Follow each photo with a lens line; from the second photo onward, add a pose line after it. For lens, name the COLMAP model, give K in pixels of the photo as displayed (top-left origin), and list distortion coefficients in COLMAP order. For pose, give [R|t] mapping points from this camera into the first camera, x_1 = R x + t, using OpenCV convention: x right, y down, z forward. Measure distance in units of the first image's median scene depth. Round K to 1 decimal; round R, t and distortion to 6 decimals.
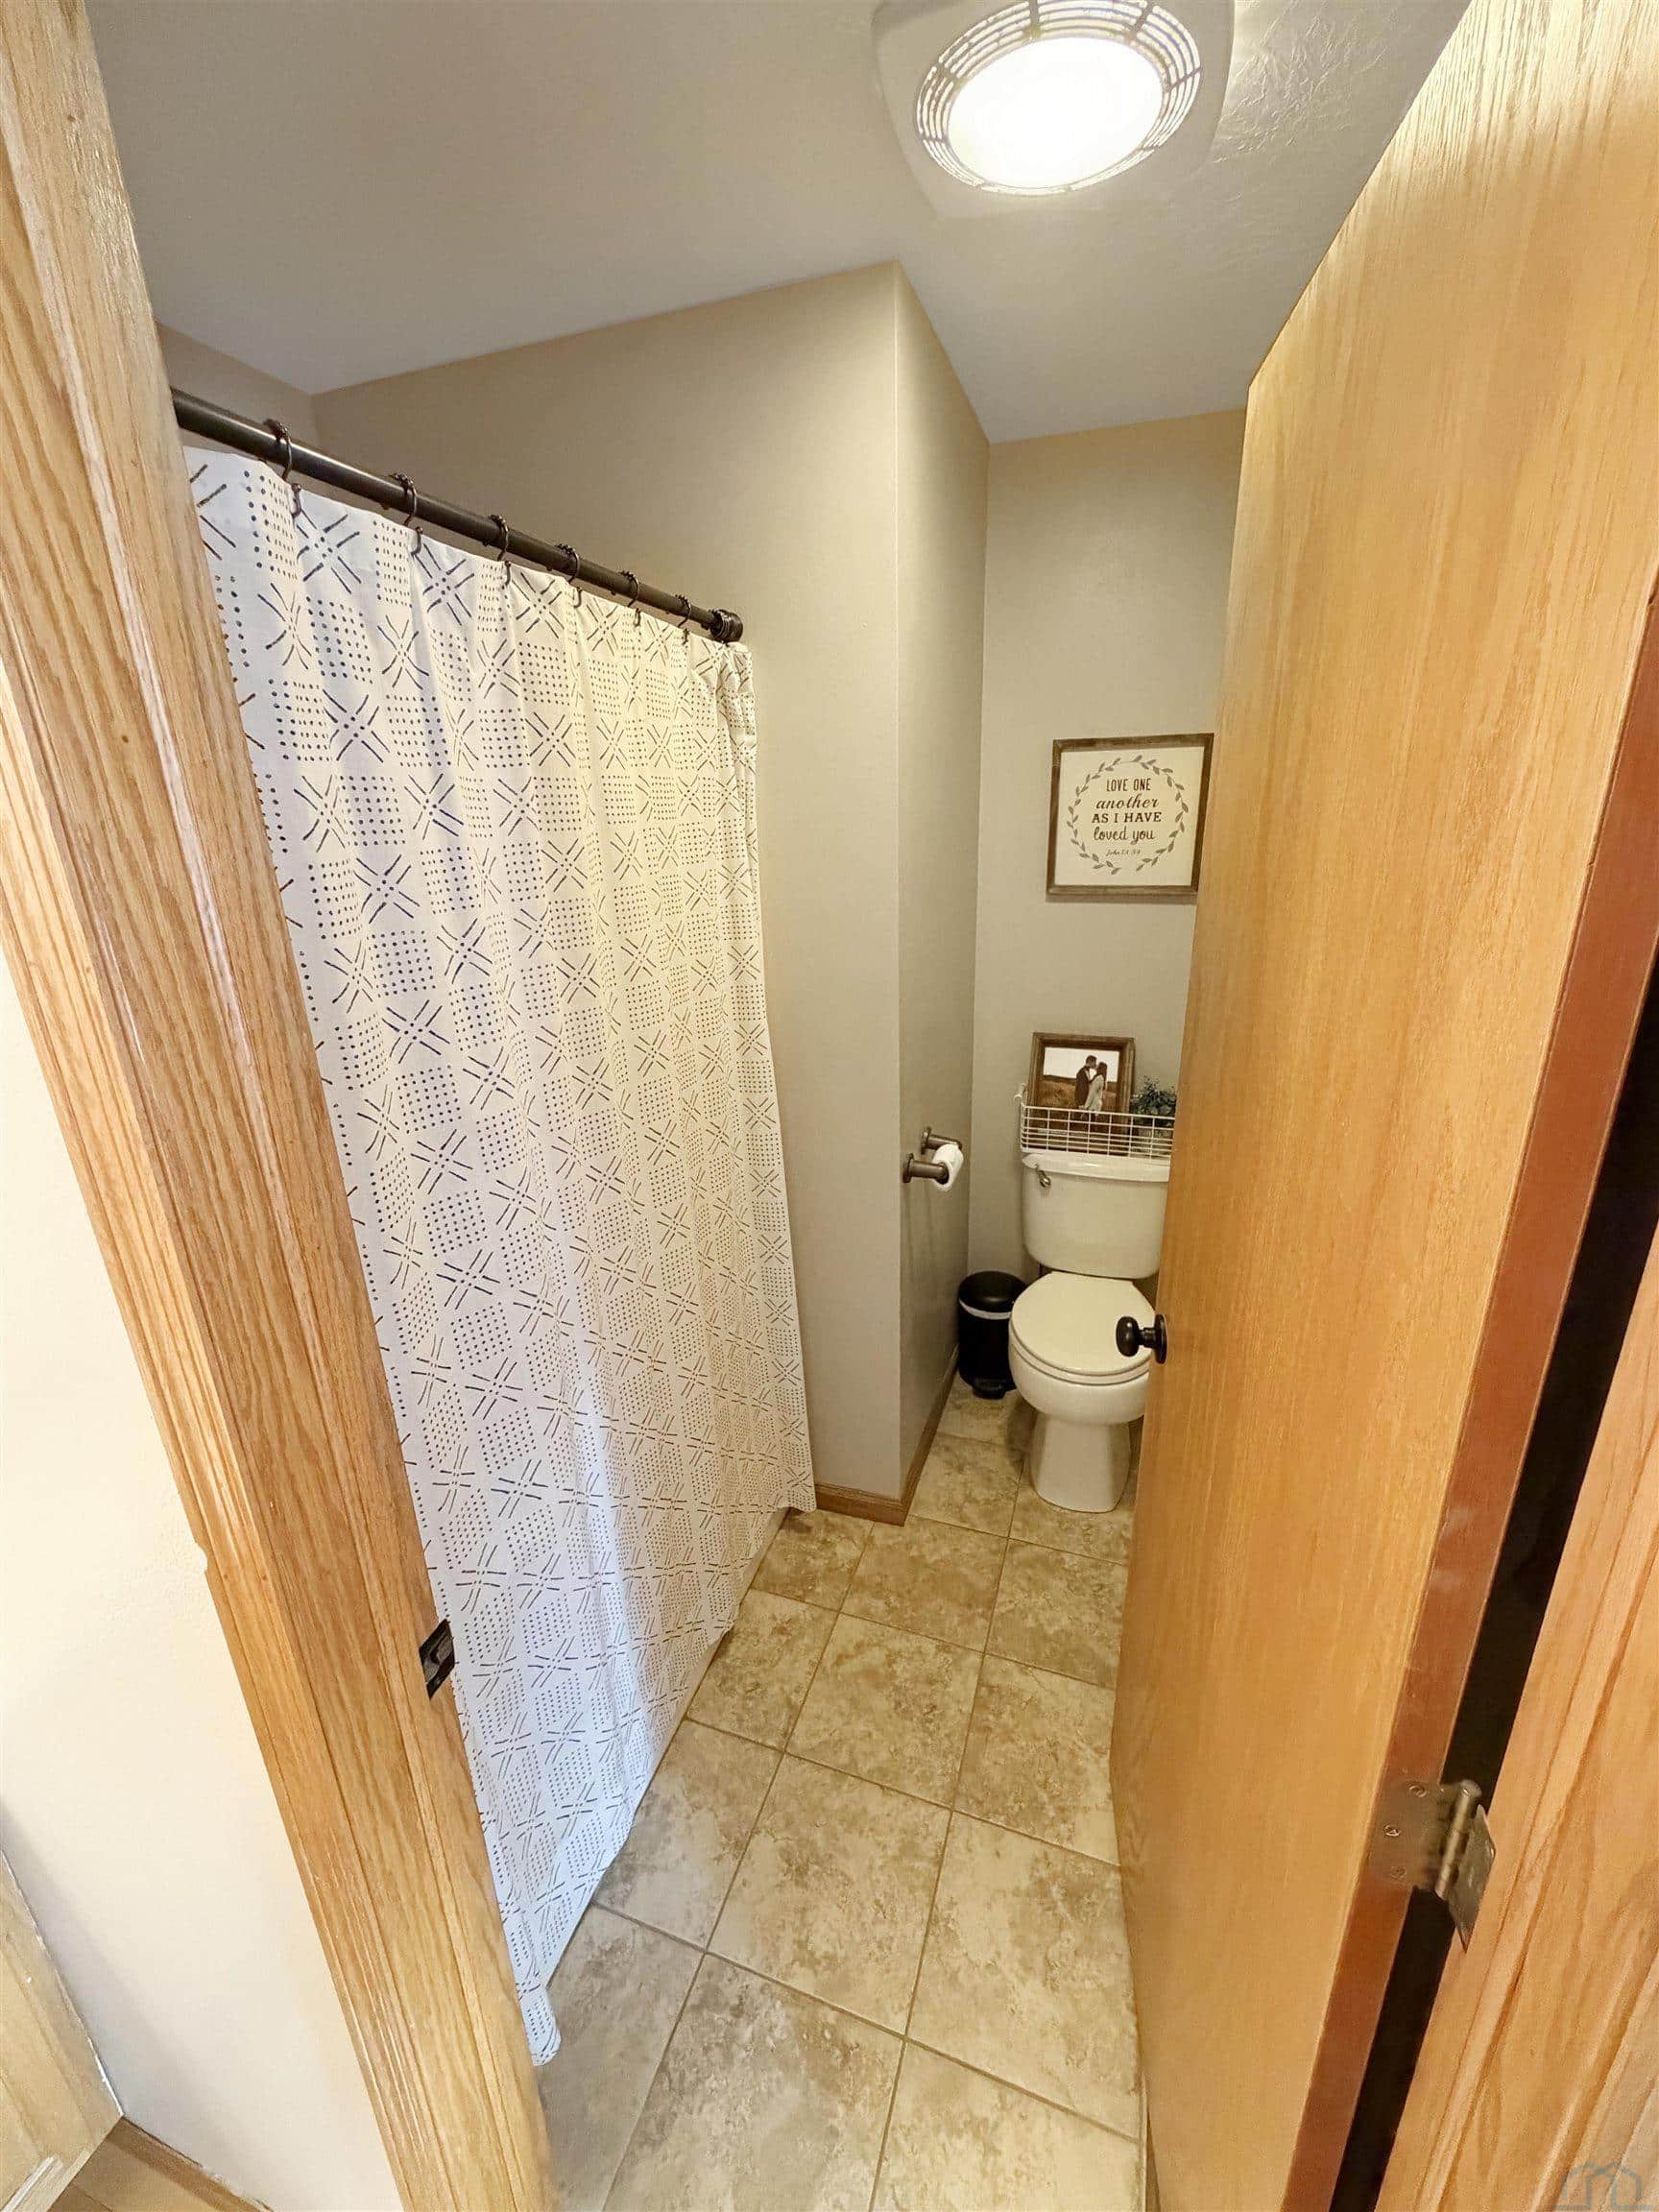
lens RADIAL K [[884.6, 0, 831.4], [0, 884.6, 1111.3], [0, 0, 1]] dist [-0.002440, 0.000013]
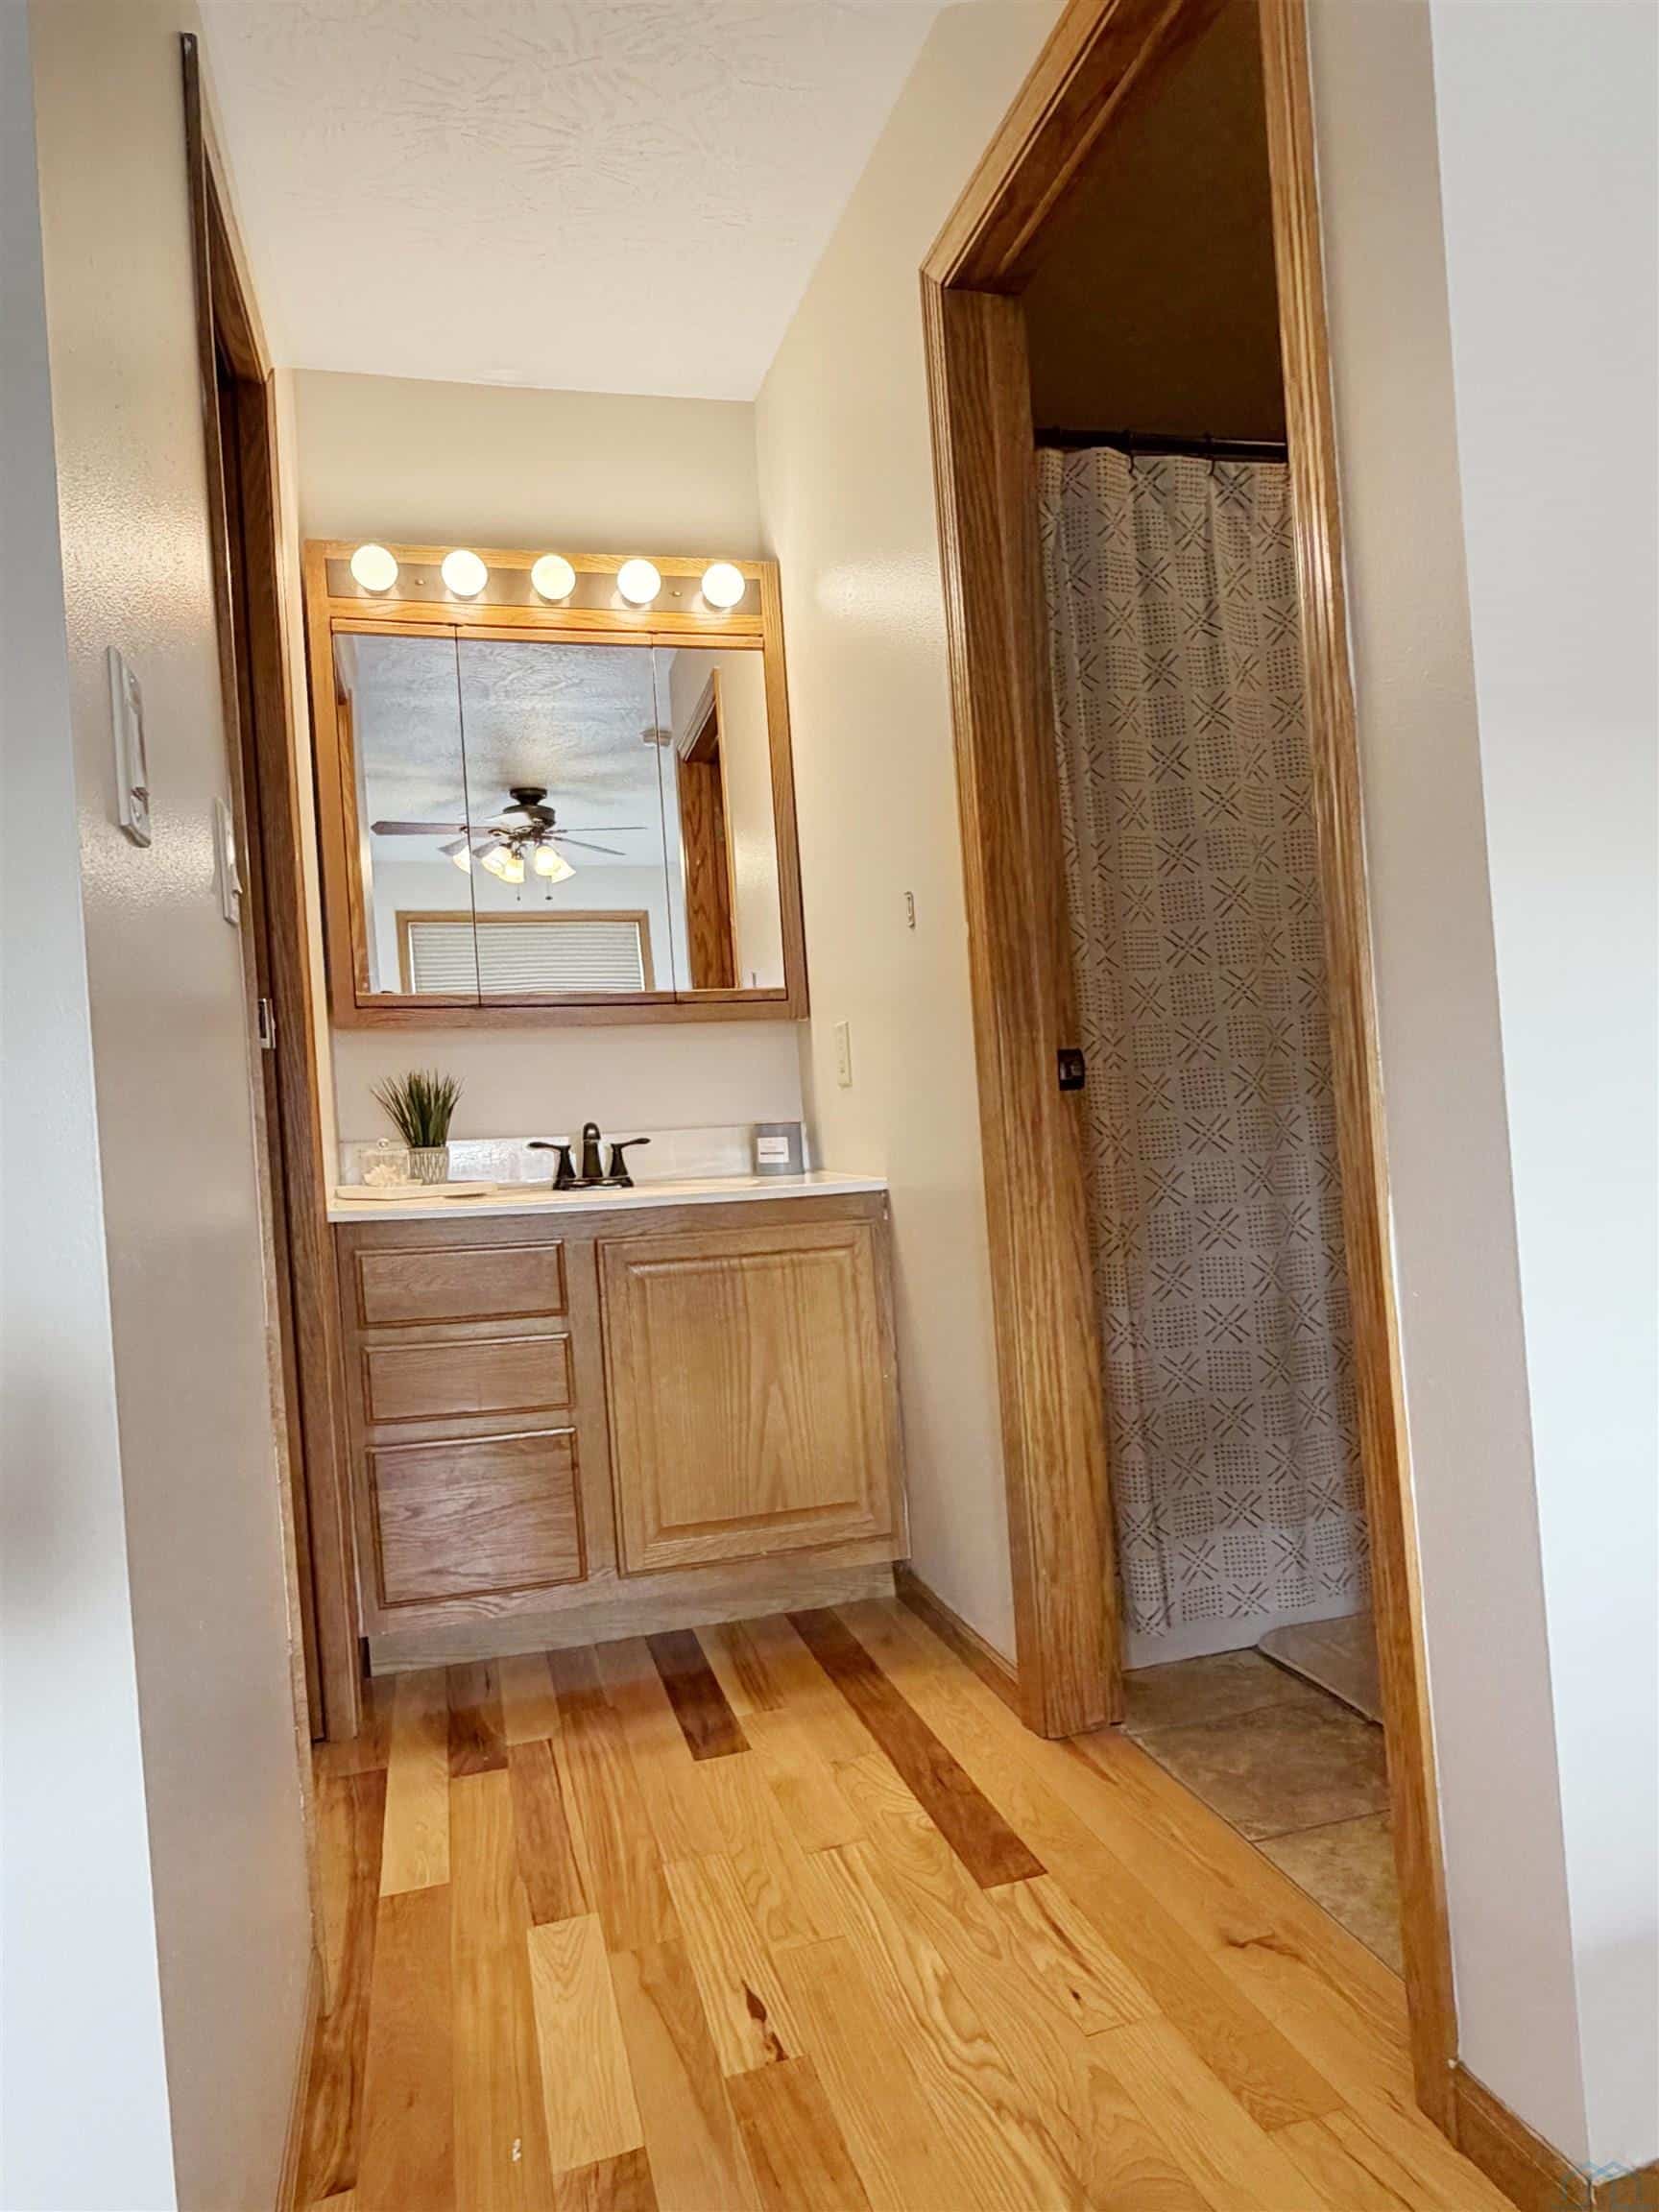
lens RADIAL K [[1407.6, 0, 825.5], [0, 1407.6, 1111.0], [0, 0, 1]] dist [0.002853, 0.000402]
pose [[0.545008, -0.022690, -0.838124, 1.224323], [-0.215870, 0.962135, -0.166421, 1.024011], [0.810165, 0.271627, 0.519473, -0.559213]]
